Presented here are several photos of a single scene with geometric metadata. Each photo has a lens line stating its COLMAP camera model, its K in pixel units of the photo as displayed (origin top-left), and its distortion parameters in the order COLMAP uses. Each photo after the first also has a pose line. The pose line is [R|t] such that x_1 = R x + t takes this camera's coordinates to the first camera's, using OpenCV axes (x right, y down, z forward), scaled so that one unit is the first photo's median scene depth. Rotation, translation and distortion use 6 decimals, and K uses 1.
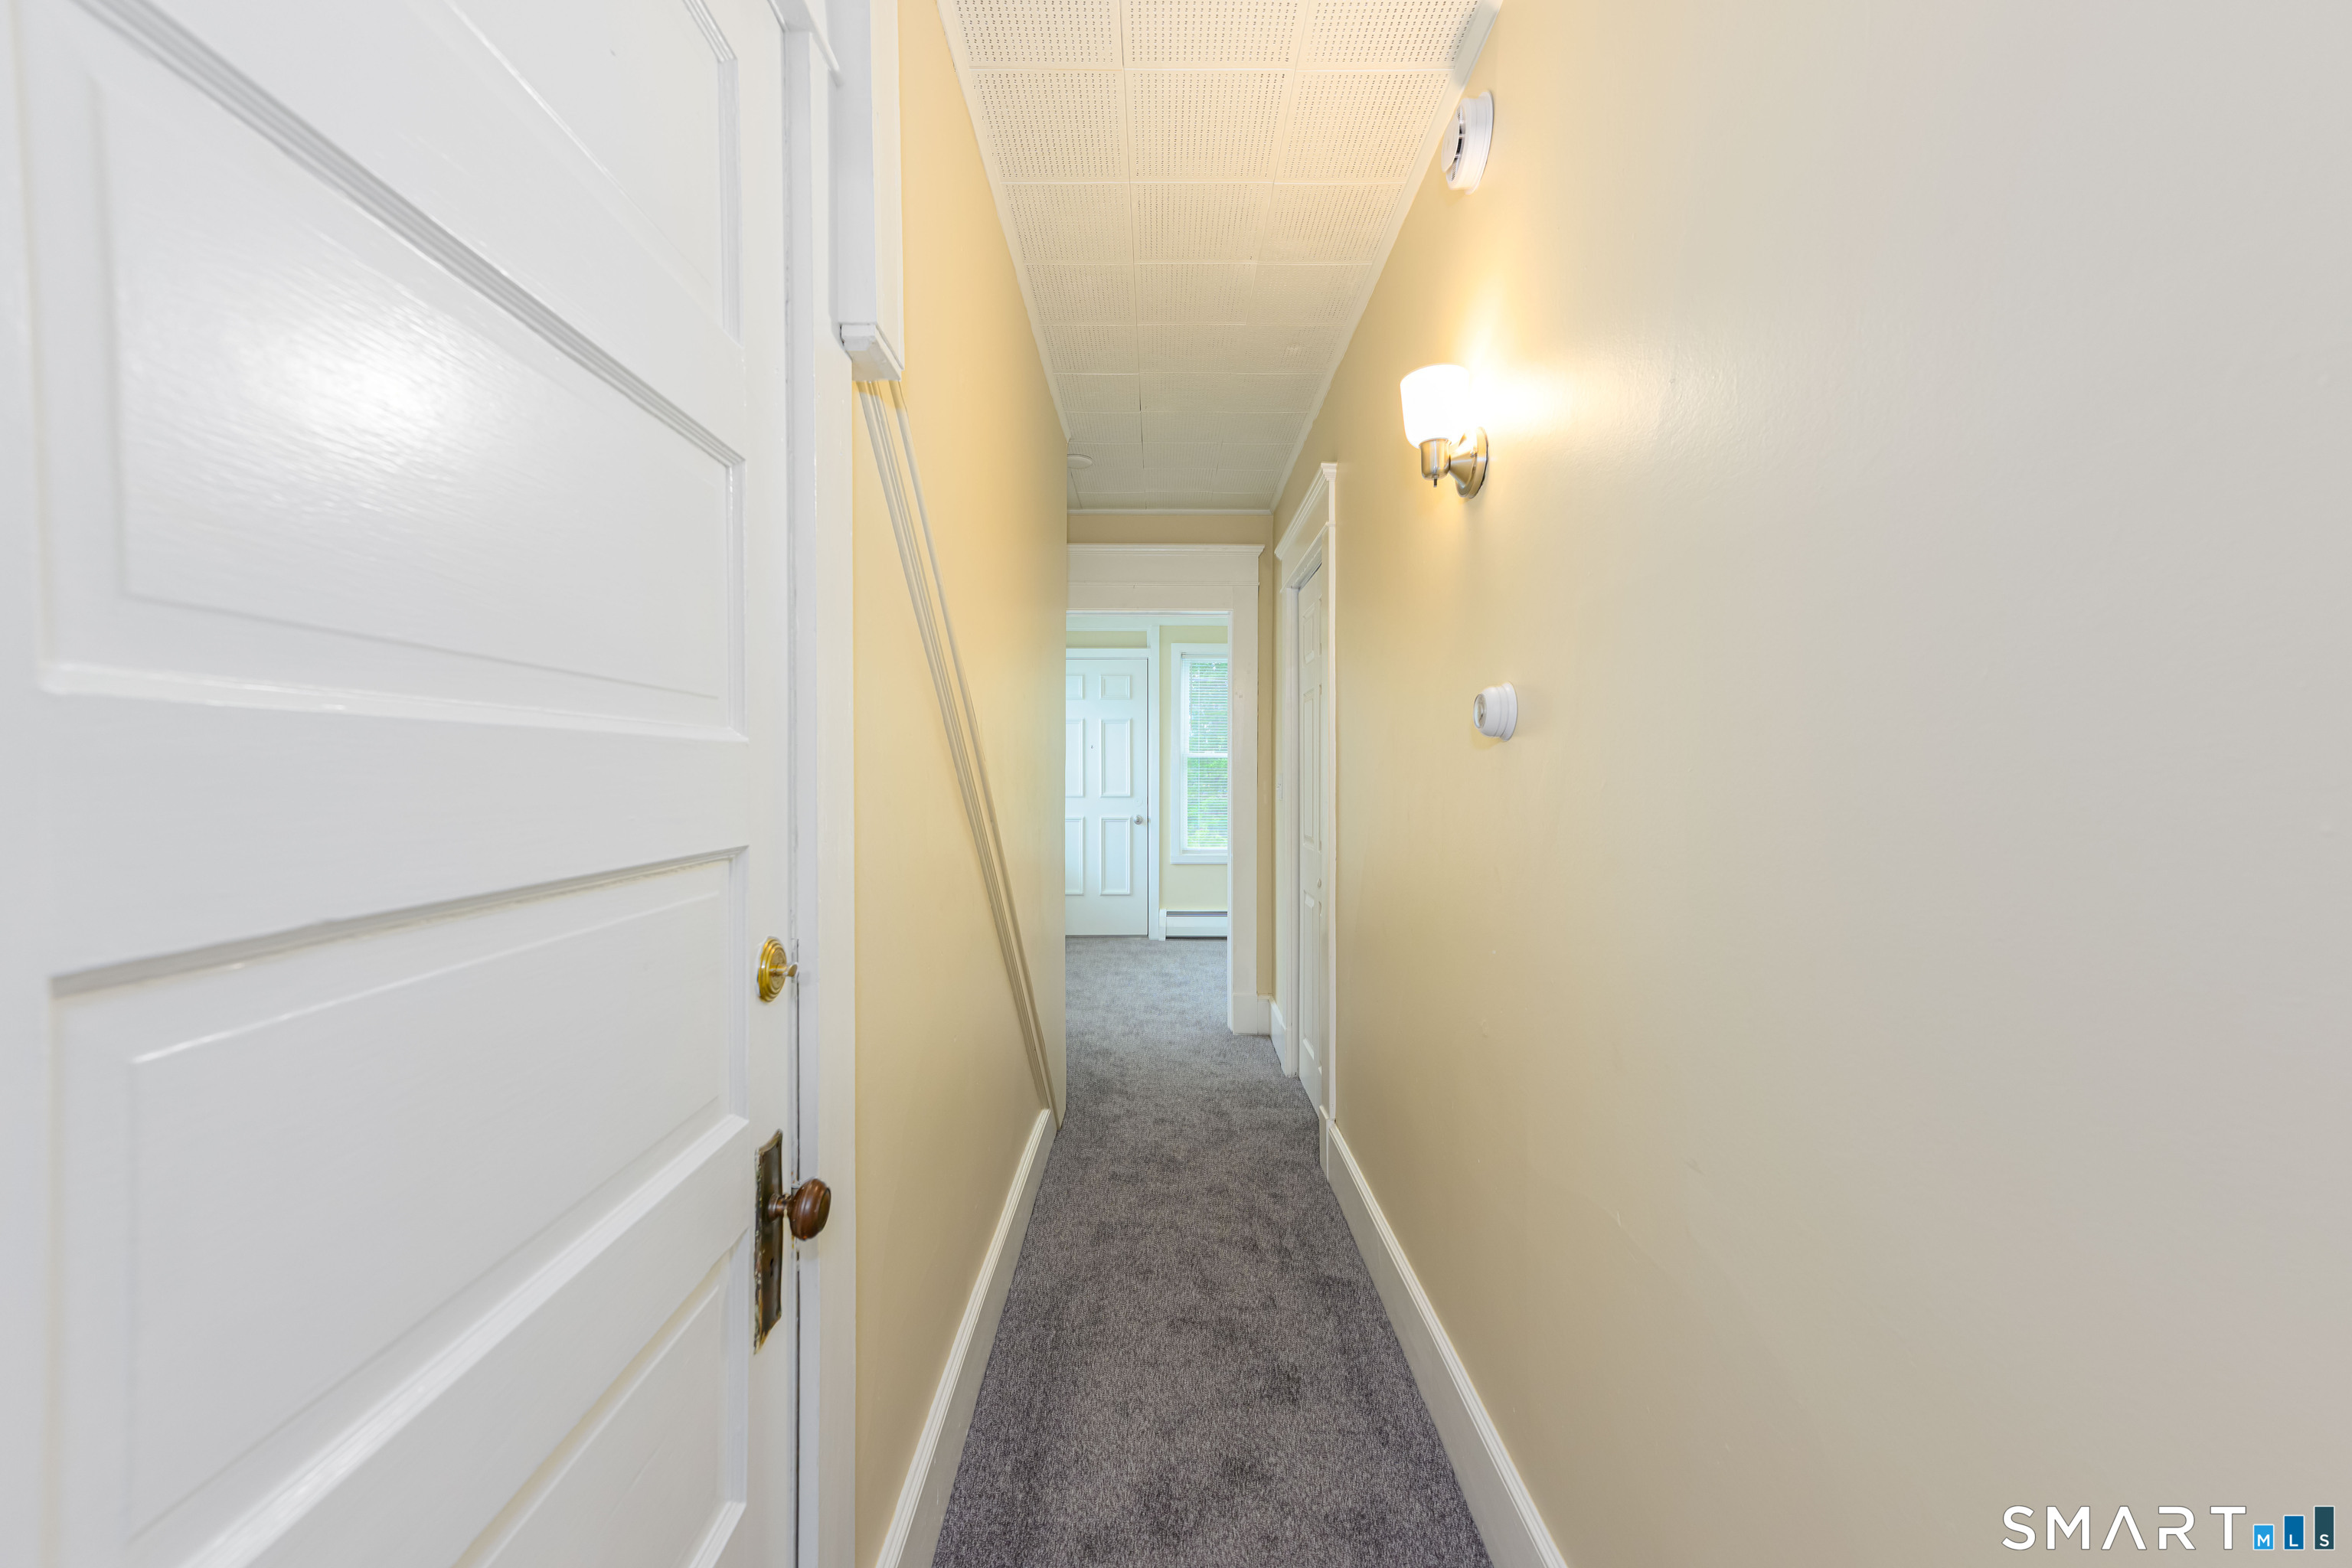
lens RADIAL K [[906.1, 0, 1186.5], [0, 906.1, 788.7], [0, 0, 1]] dist [0.018562, 0.000370]
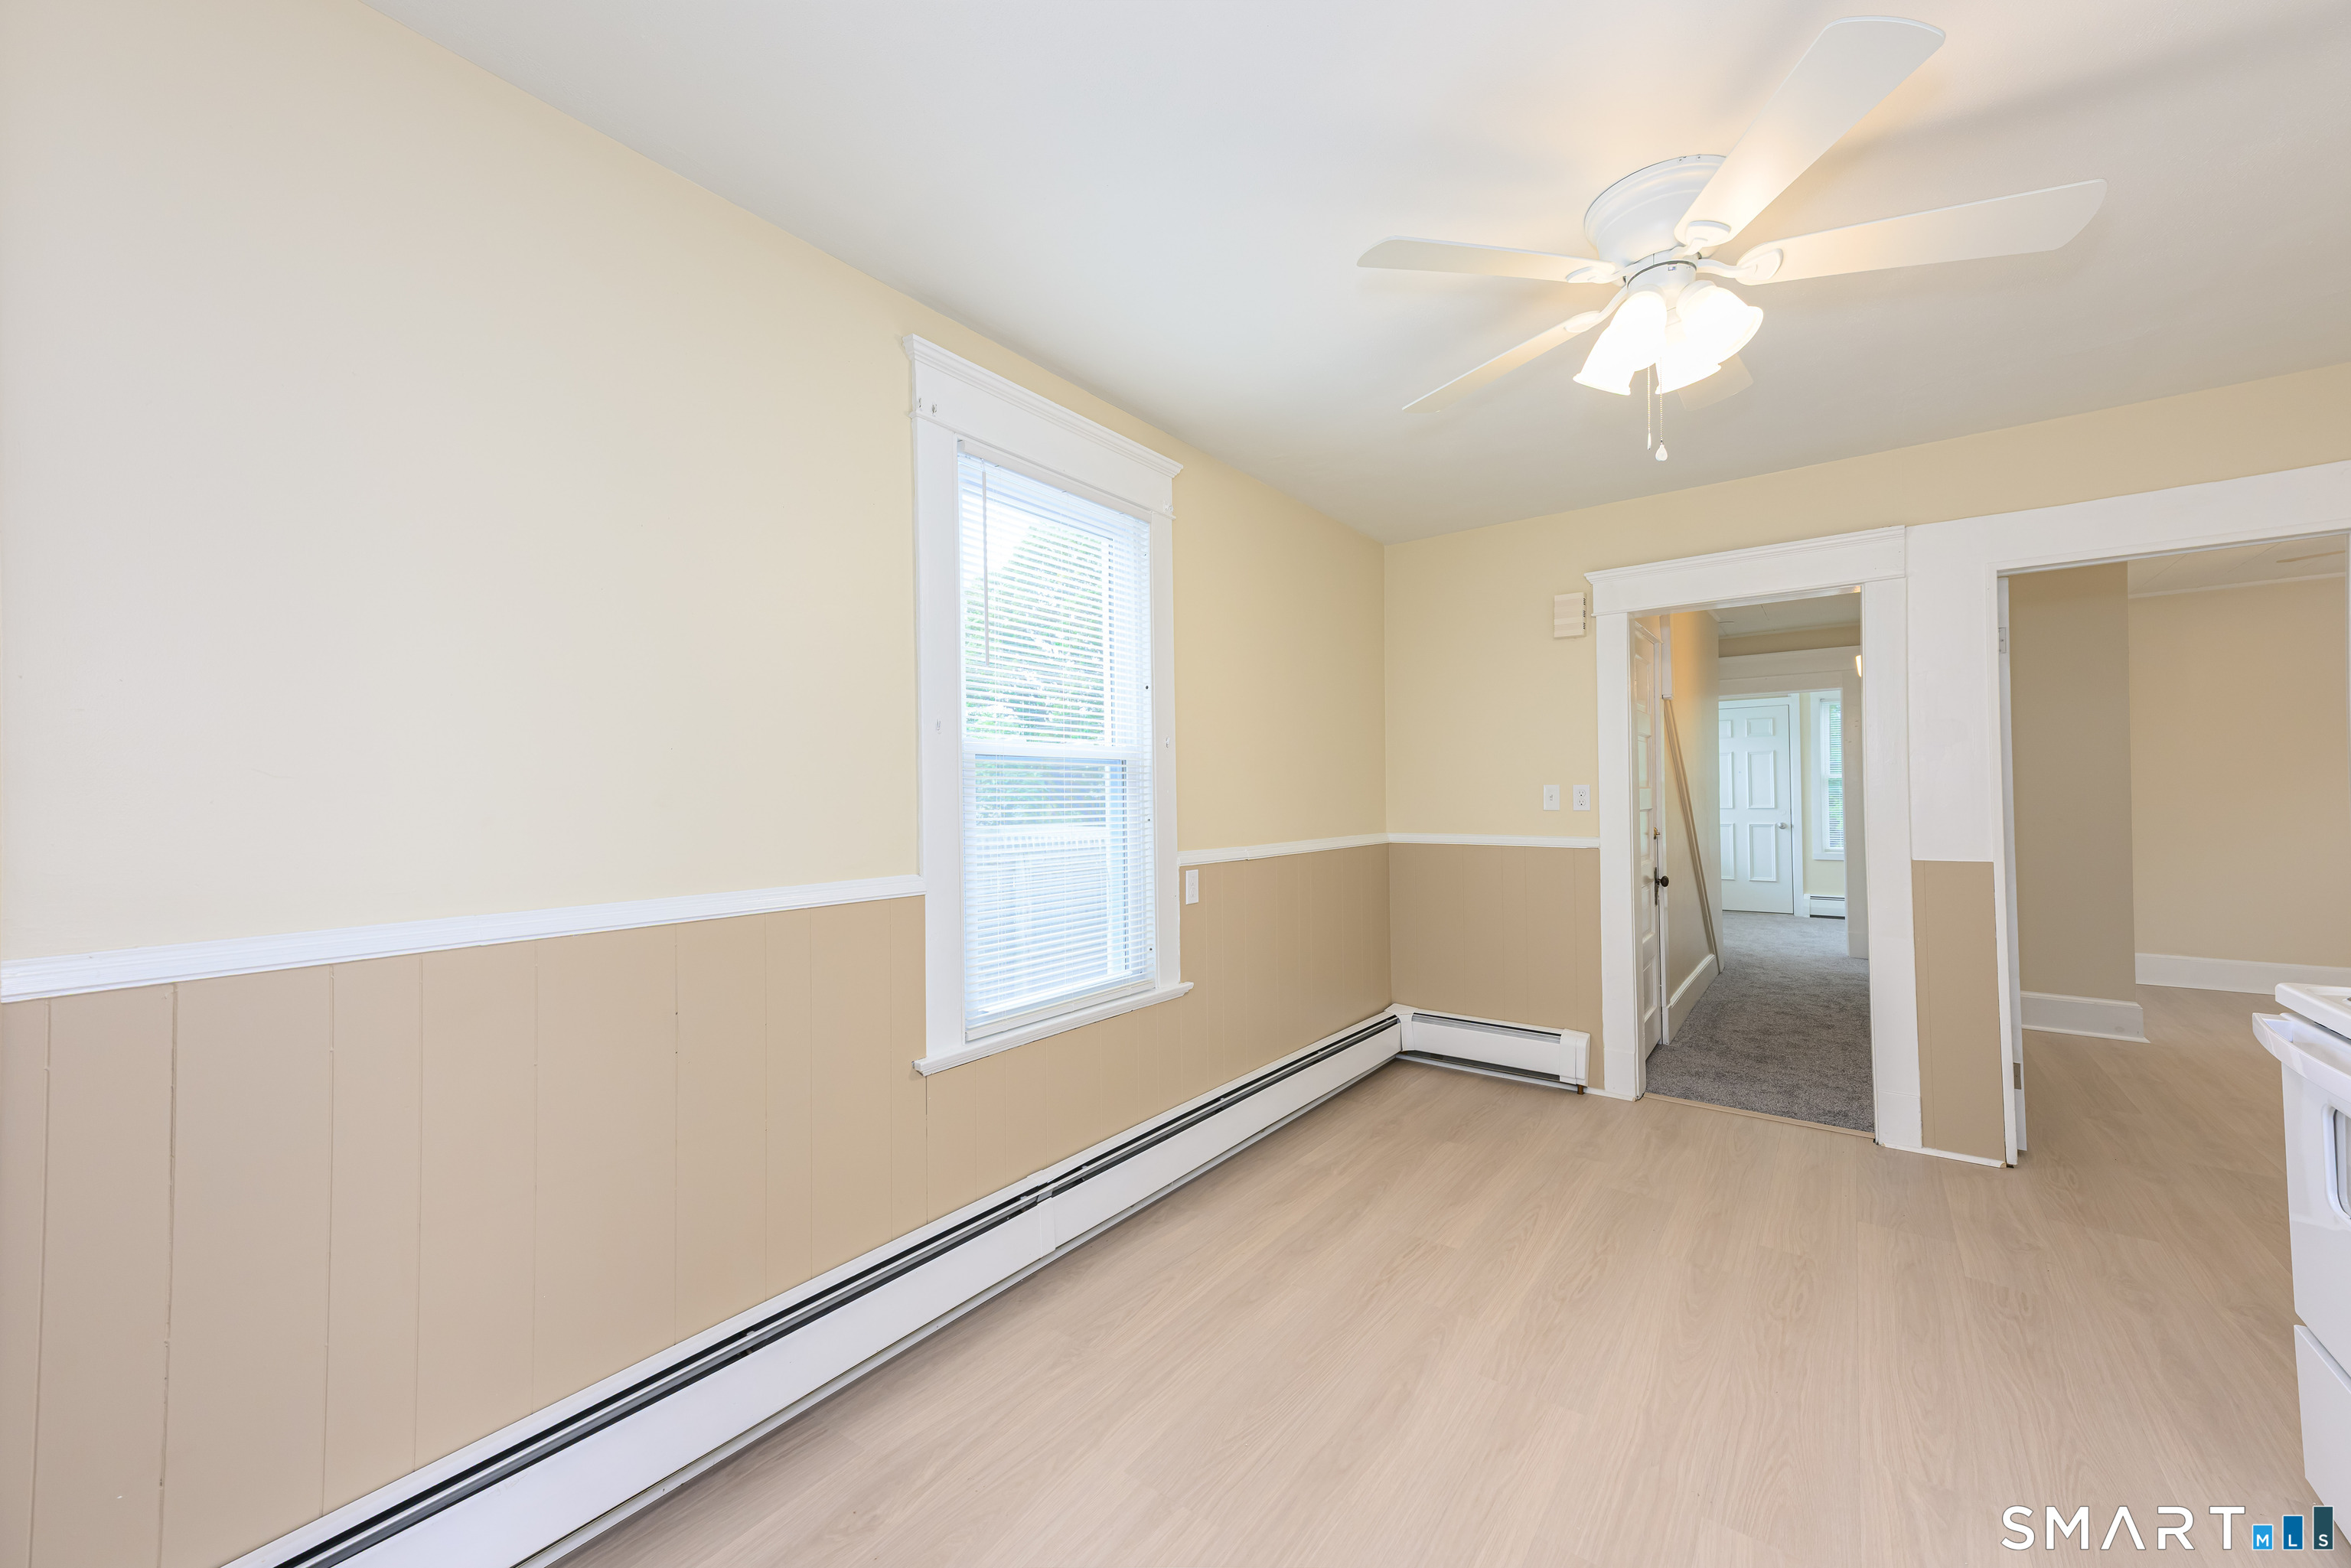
lens RADIAL K [[905.7, 0, 1175.4], [0, 905.7, 790.3], [0, 0, 1]] dist [0.018562, 0.000370]
pose [[0.786148, -0.016559, -0.617816, 0.076608], [0.003344, 0.999740, -0.022540, 0.009405], [0.618029, 0.015654, 0.785999, -0.619354]]
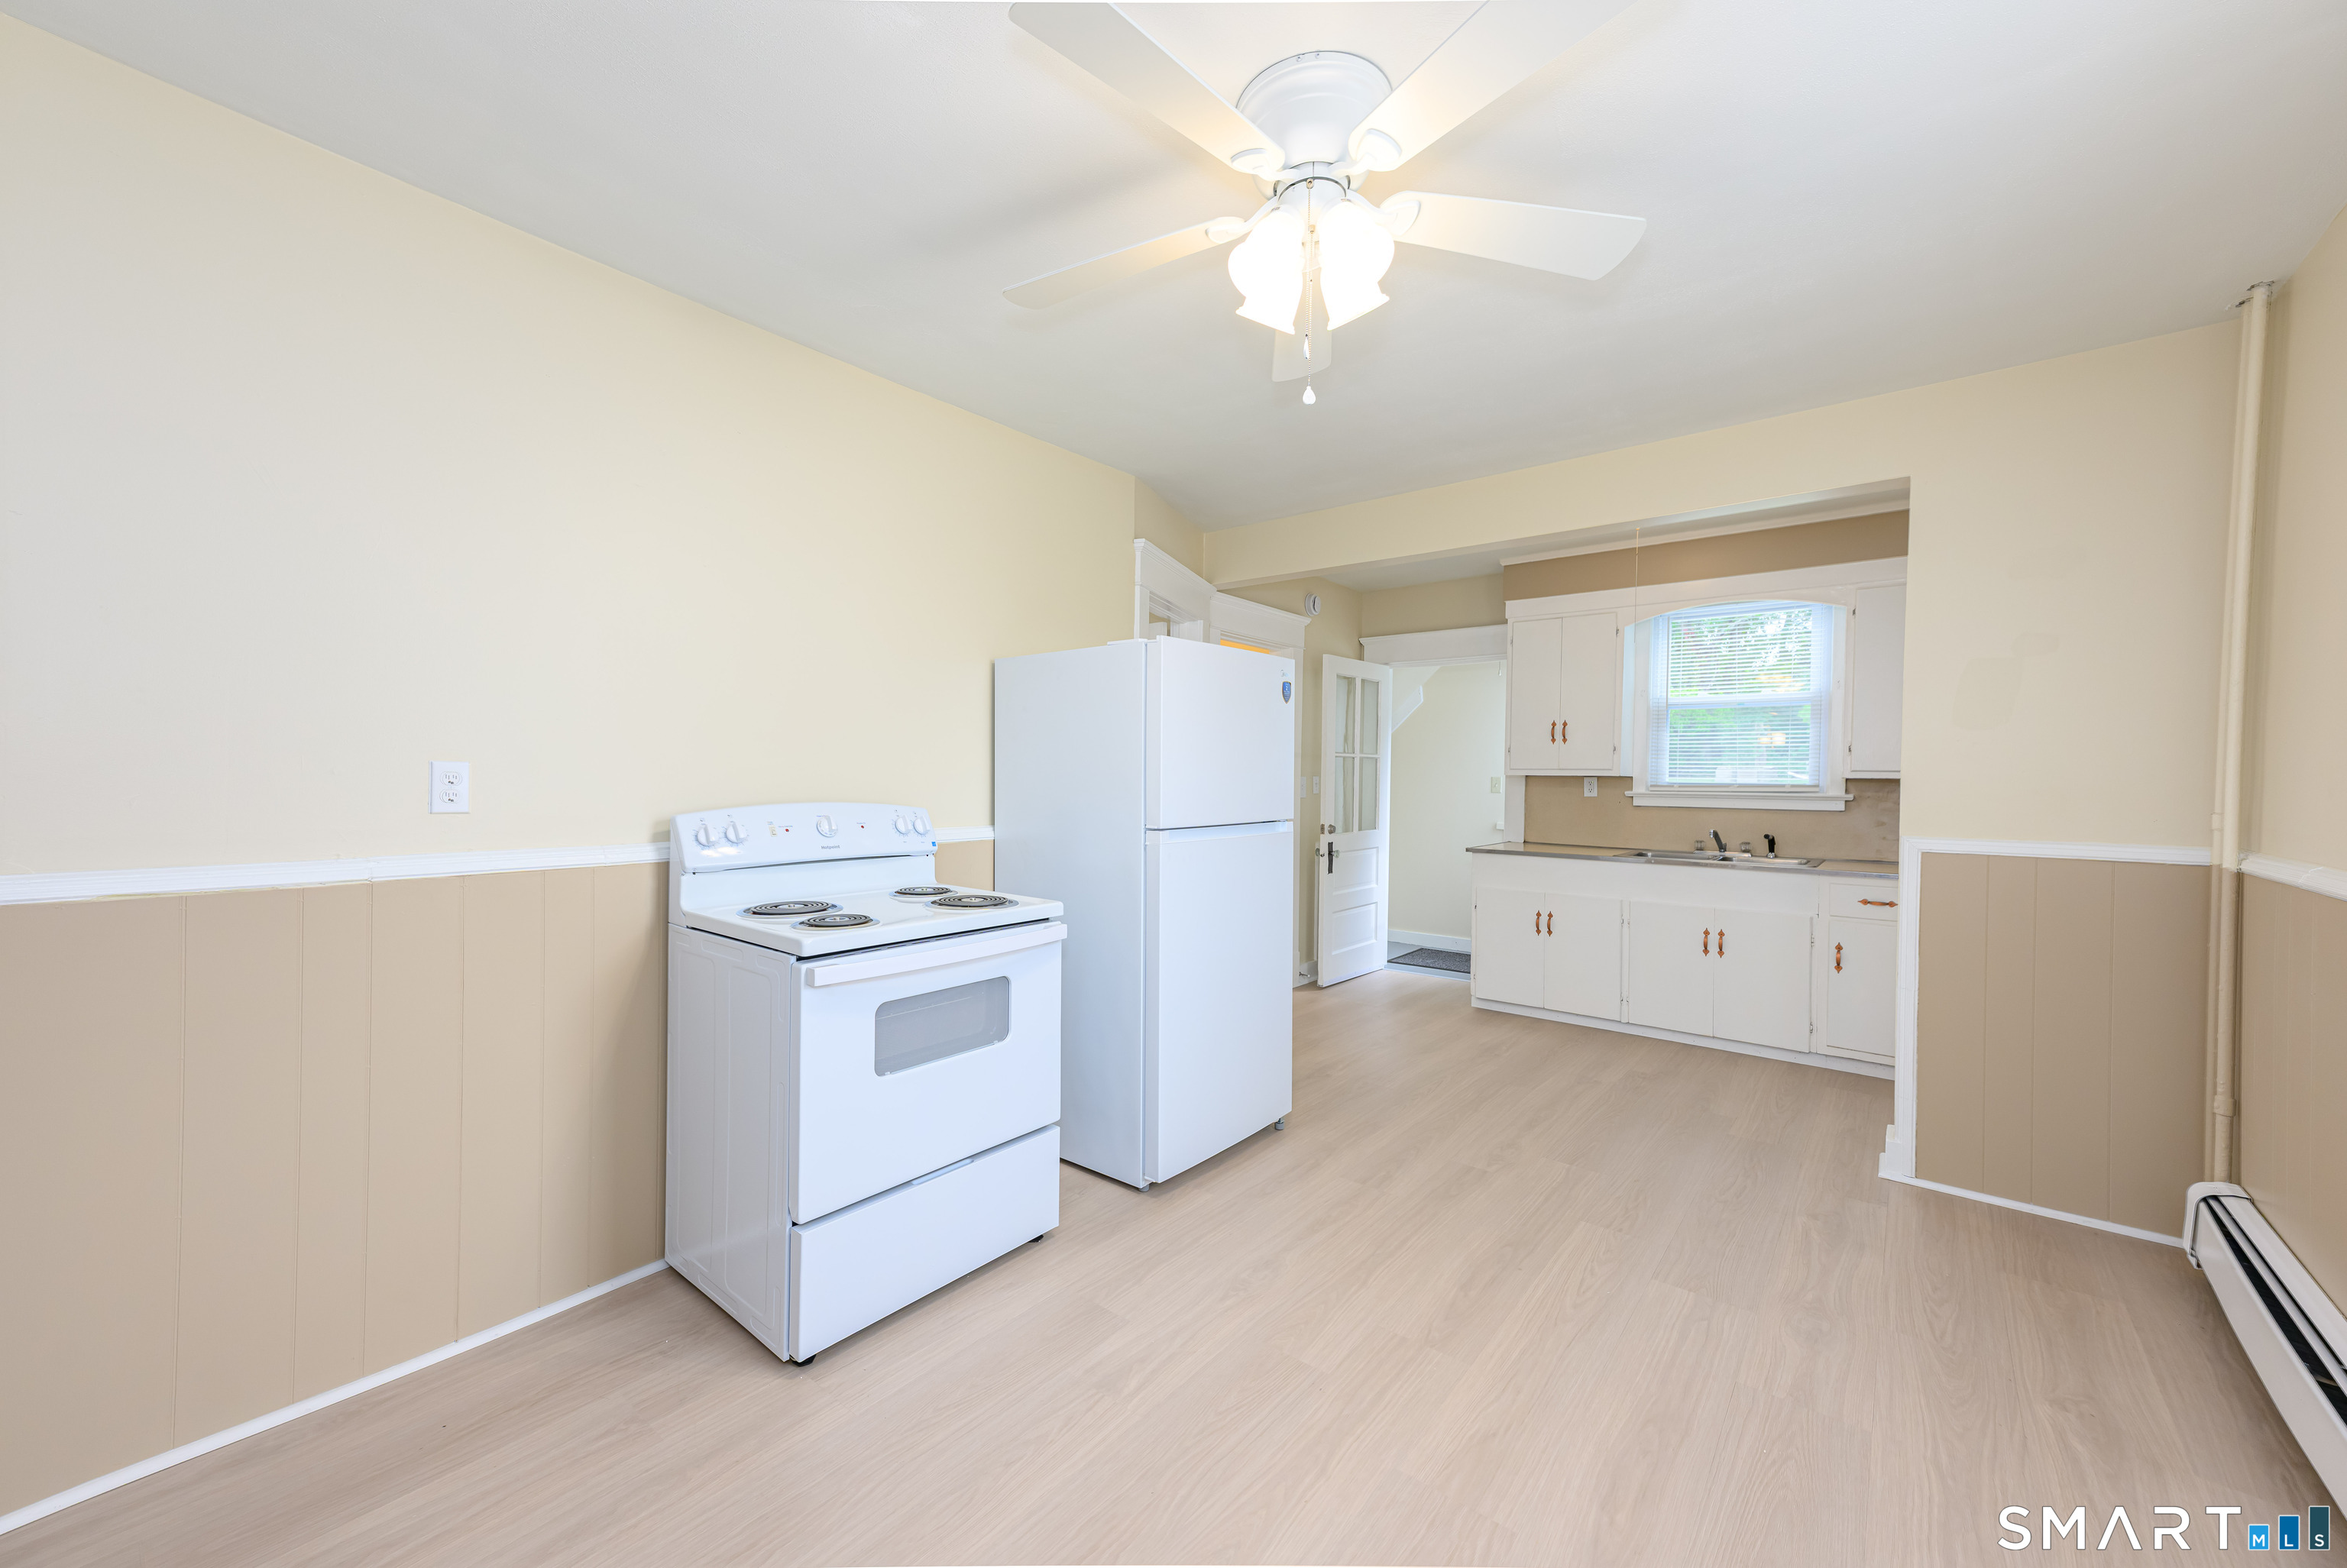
lens RADIAL K [[904.1, 0, 1172.1], [0, 904.1, 781.6], [0, 0, 1]] dist [0.018562, 0.000370]
pose [[-0.760718, -0.017599, 0.648844, -0.113182], [-0.001279, 0.999671, 0.025615, 0.001726], [-0.649082, 0.018656, -0.760490, -0.093903]]
